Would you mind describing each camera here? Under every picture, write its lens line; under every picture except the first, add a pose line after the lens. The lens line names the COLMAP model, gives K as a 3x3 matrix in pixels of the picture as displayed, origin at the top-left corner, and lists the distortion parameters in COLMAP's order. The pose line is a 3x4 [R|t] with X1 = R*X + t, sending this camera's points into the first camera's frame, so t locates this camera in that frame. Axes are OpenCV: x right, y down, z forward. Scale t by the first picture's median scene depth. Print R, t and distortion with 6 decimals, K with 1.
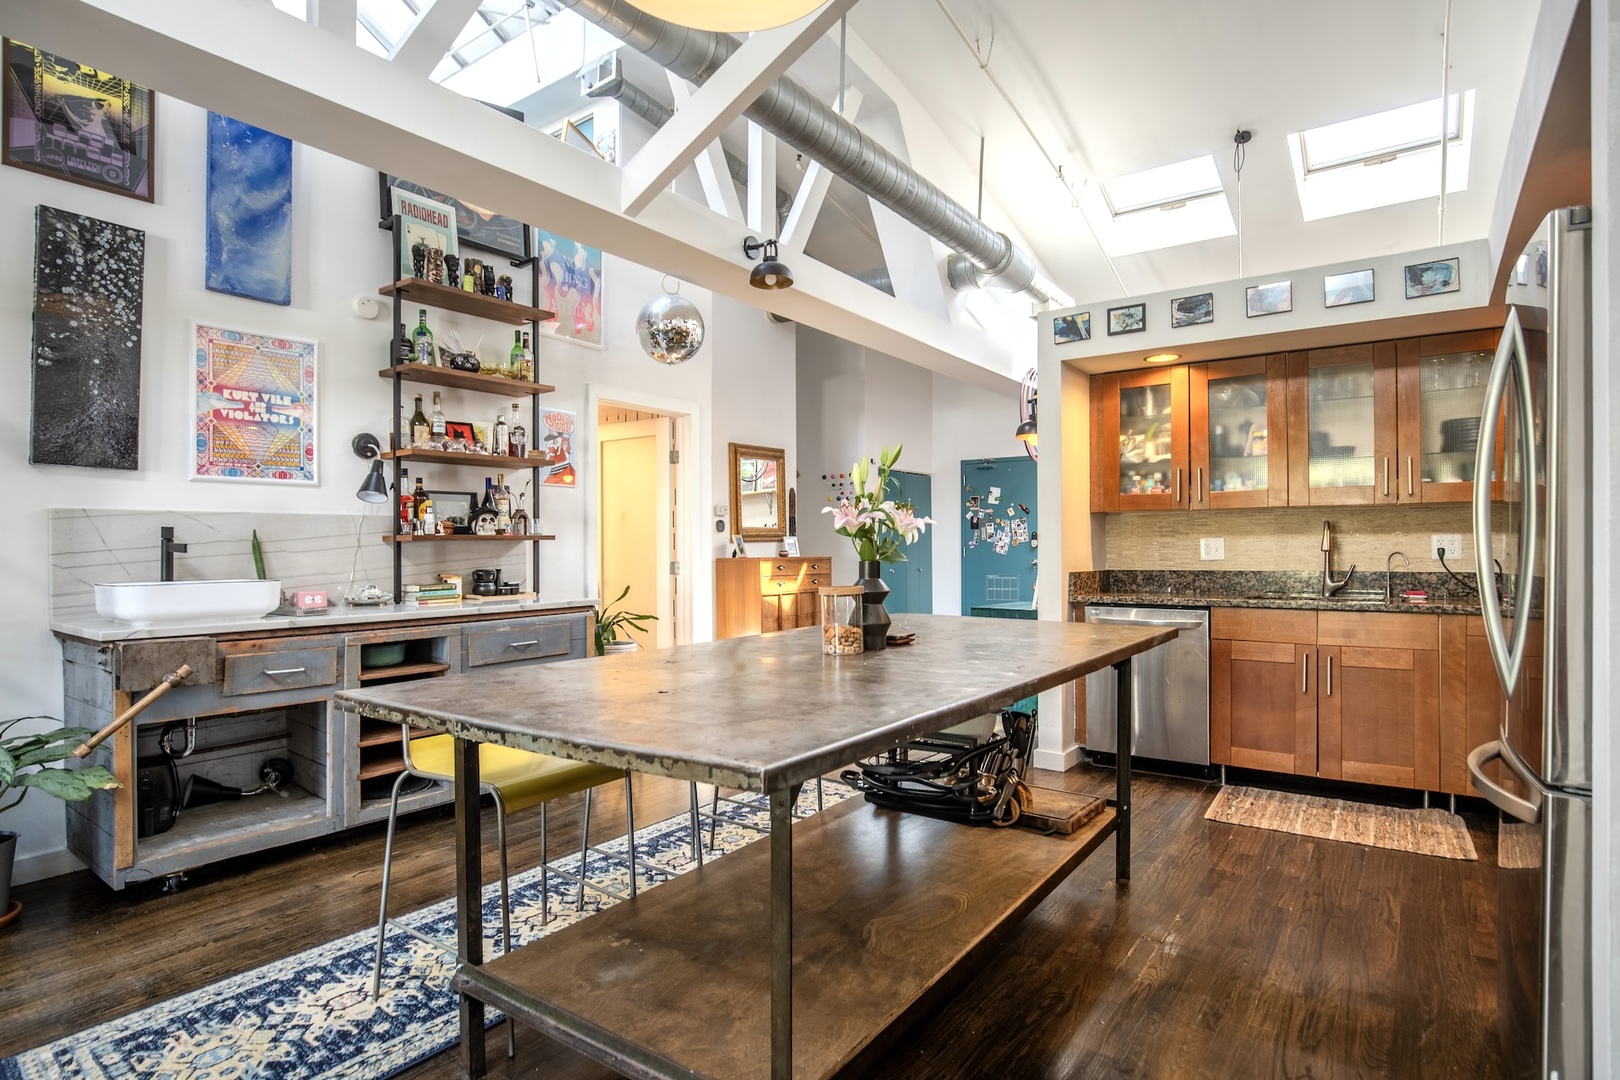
lens RADIAL K [[845.0, 0, 814.7], [0, 845.0, 547.8], [0, 0, 1]] dist [-0.024340, 0.003771]
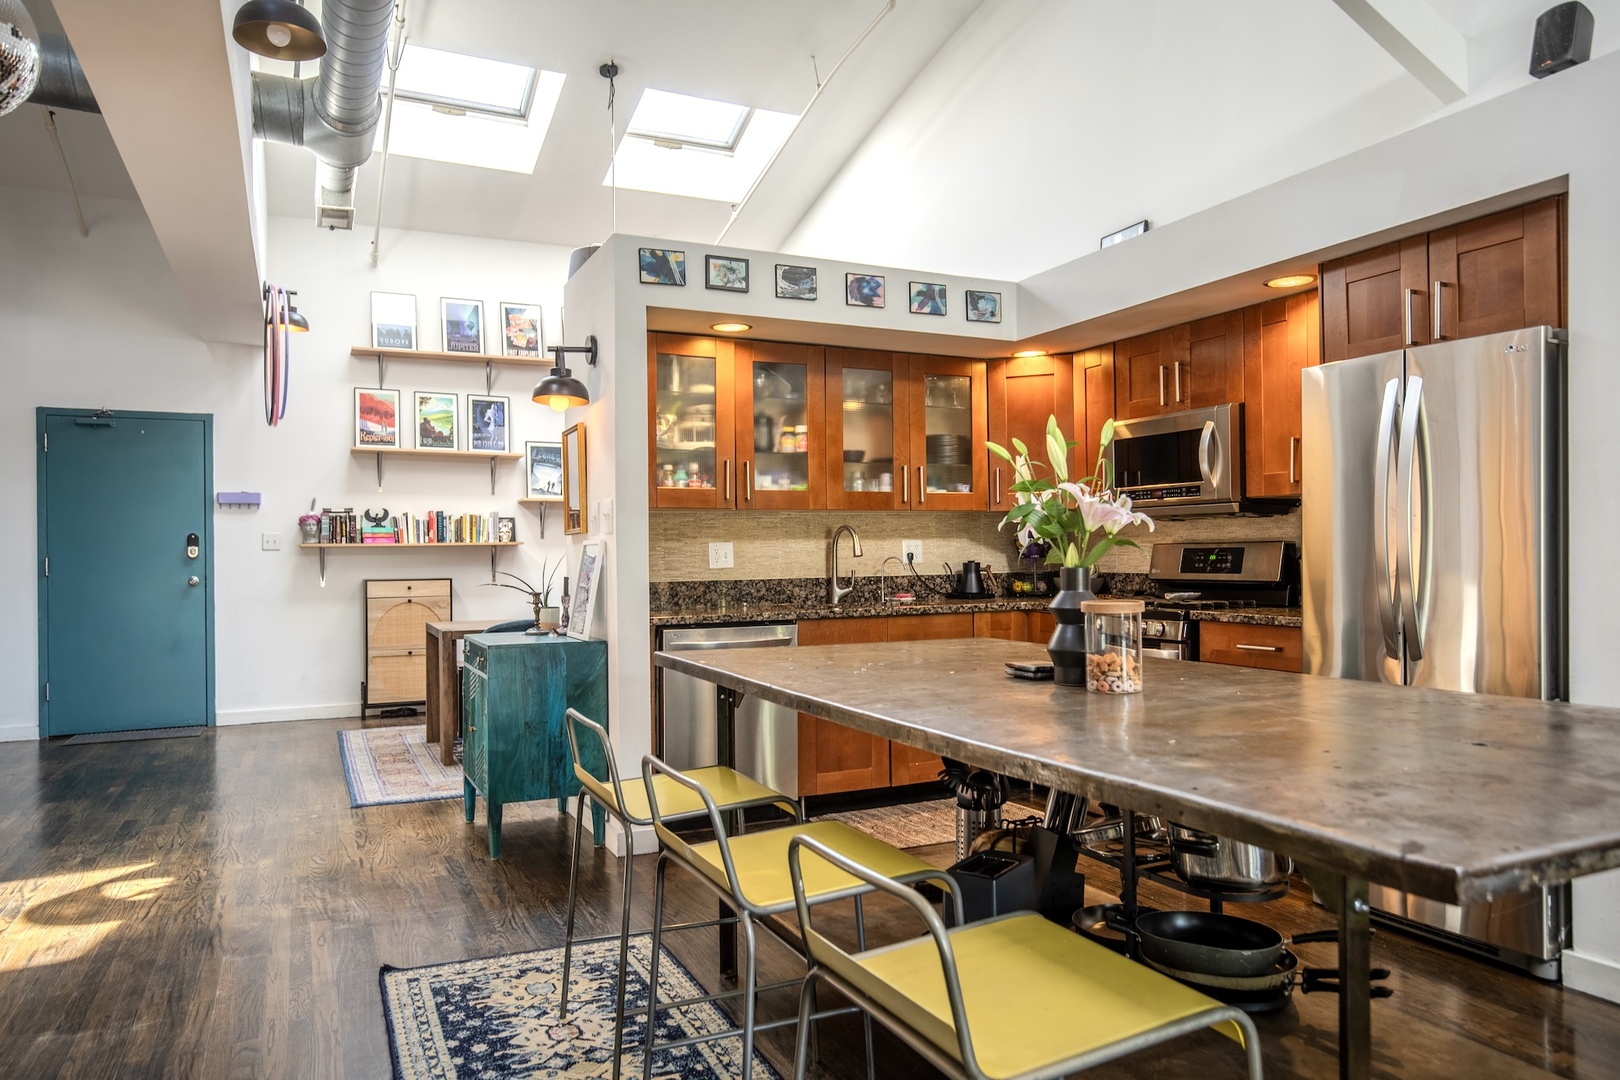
lens RADIAL K [[1087.4, 0, 816.9], [0, 1087.4, 544.6], [0, 0, 1]] dist [0.001467, 0.000088]
pose [[0.473681, 0.004645, 0.880684, -0.531614], [0.007660, 0.999927, -0.009394, 0.001716], [-0.880663, 0.011196, 0.473610, 0.440511]]
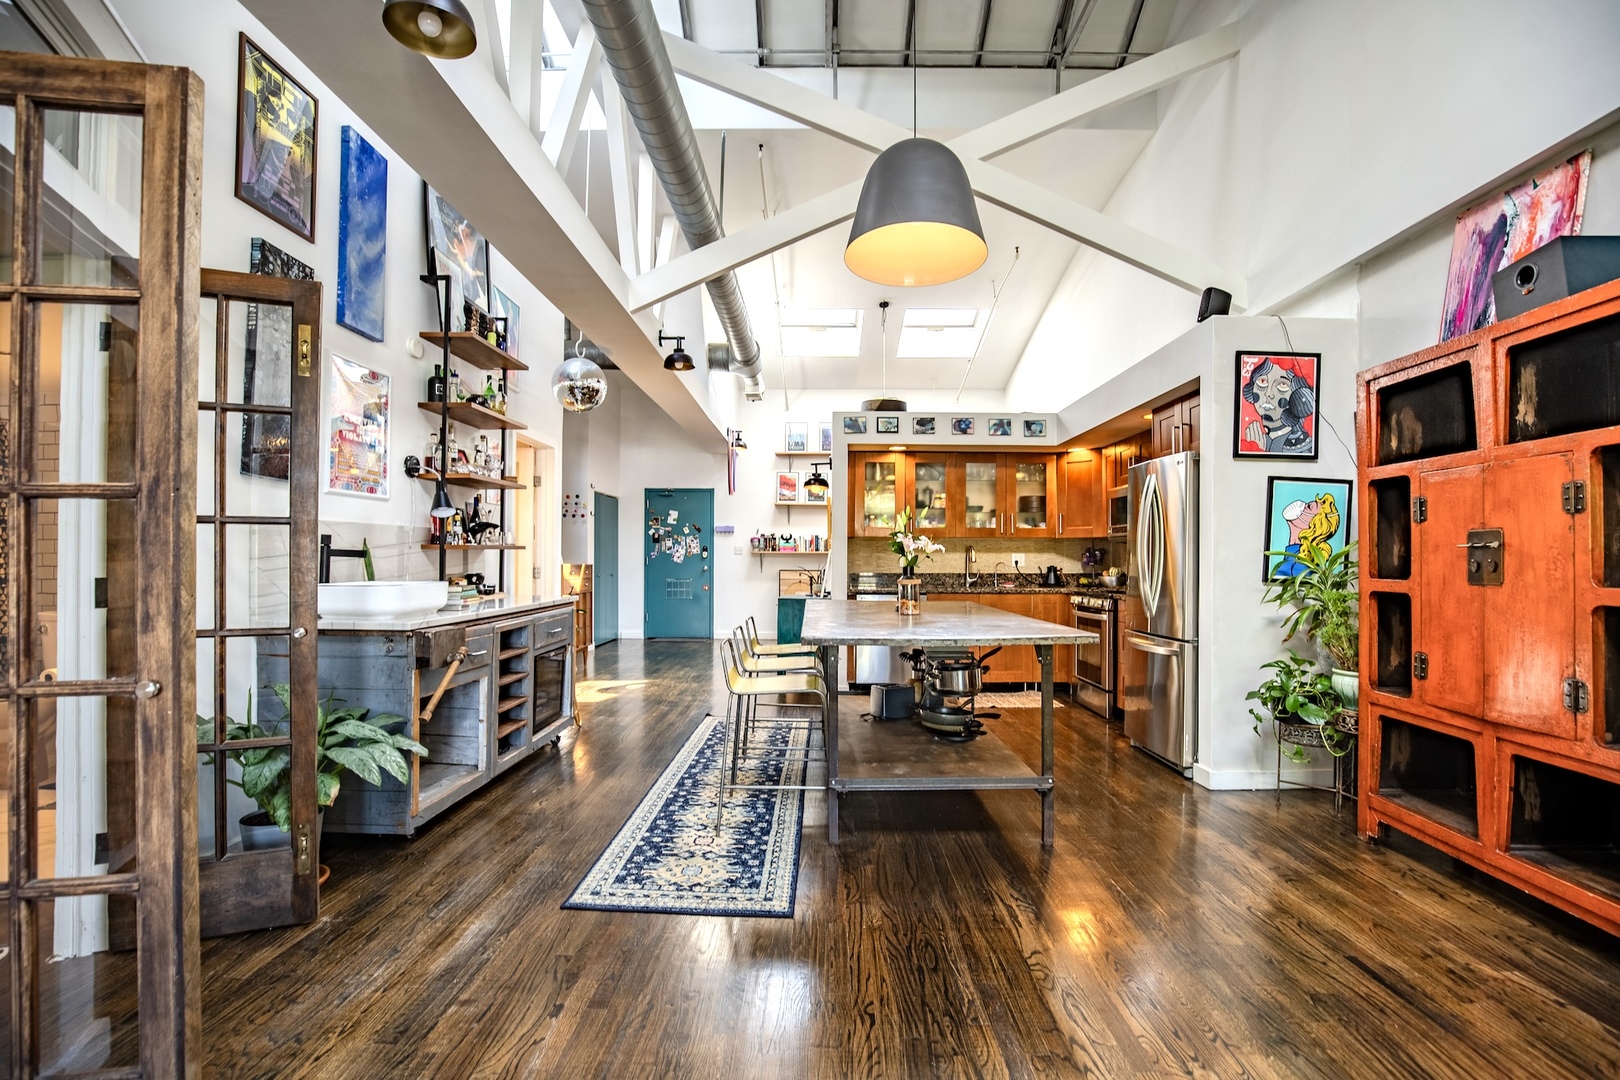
lens RADIAL K [[757.6, 0, 813.9], [0, 757.6, 547.1], [0, 0, 1]] dist [-0.028590, 0.000266]
pose [[0.813582, 0.016828, 0.581207, -0.653363], [-0.009108, 0.999827, -0.016200, 0.001684], [-0.581379, 0.007886, 0.813595, -0.158748]]
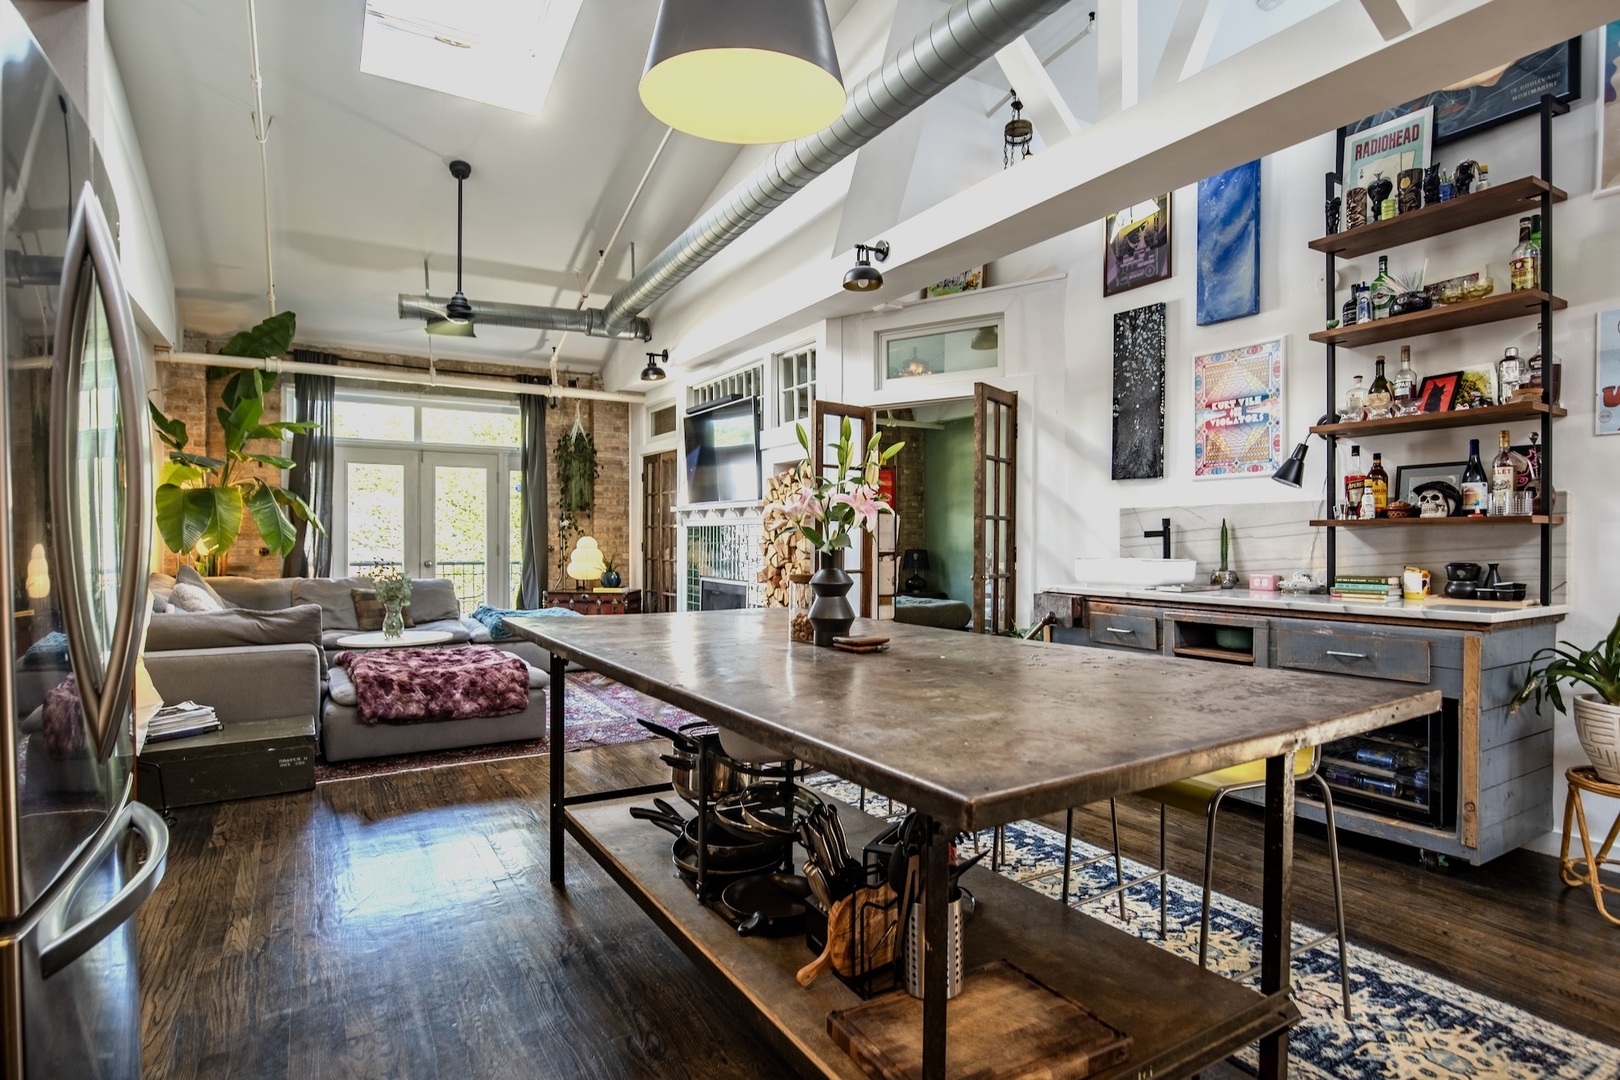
lens RADIAL K [[845.0, 0, 819.8], [0, 845.0, 554.2], [0, 0, 1]] dist [-0.024340, 0.003771]
pose [[-0.384265, 0.022804, -0.922941, 0.541414], [0.002515, 0.999717, 0.023654, -0.001249], [0.923219, 0.006768, -0.384214, 0.793968]]
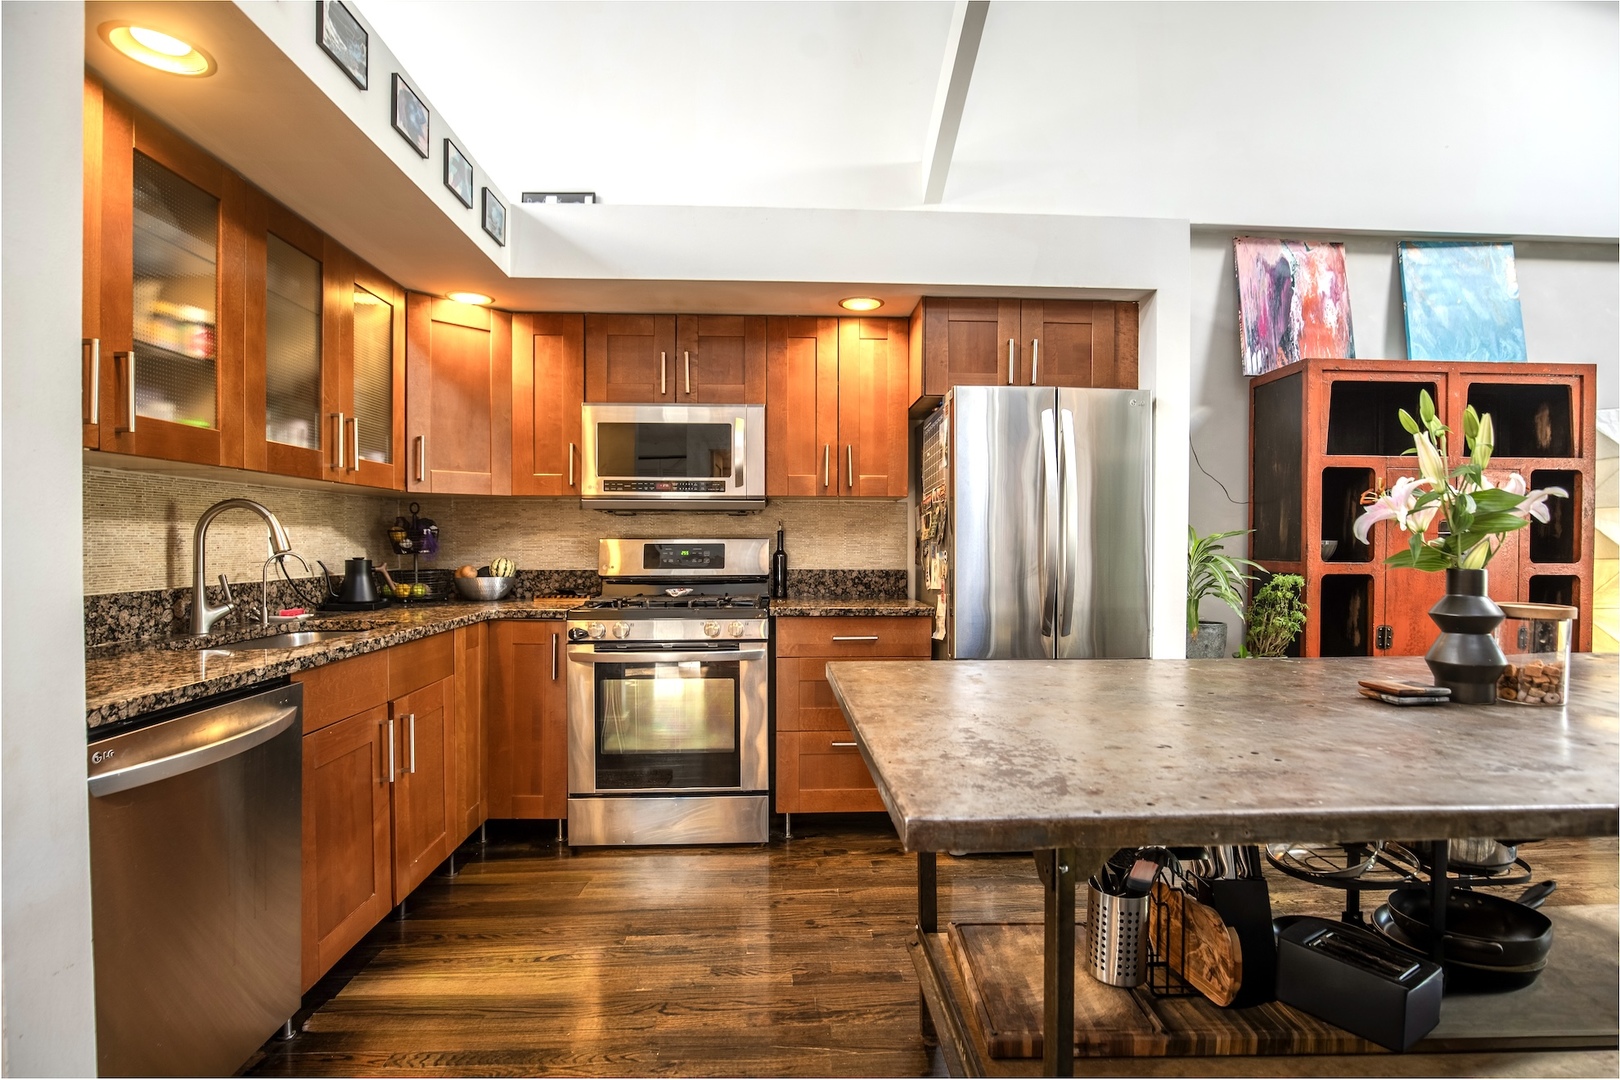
lens RADIAL K [[780.6, 0, 812.8], [0, 780.6, 551.0], [0, 0, 1]] dist [-0.024692, 0.001431]
pose [[-0.629669, -0.008676, 0.776815, -0.046969], [-0.001554, 0.999950, 0.009908, -0.002911], [-0.776862, 0.005032, -0.629651, 1.051743]]
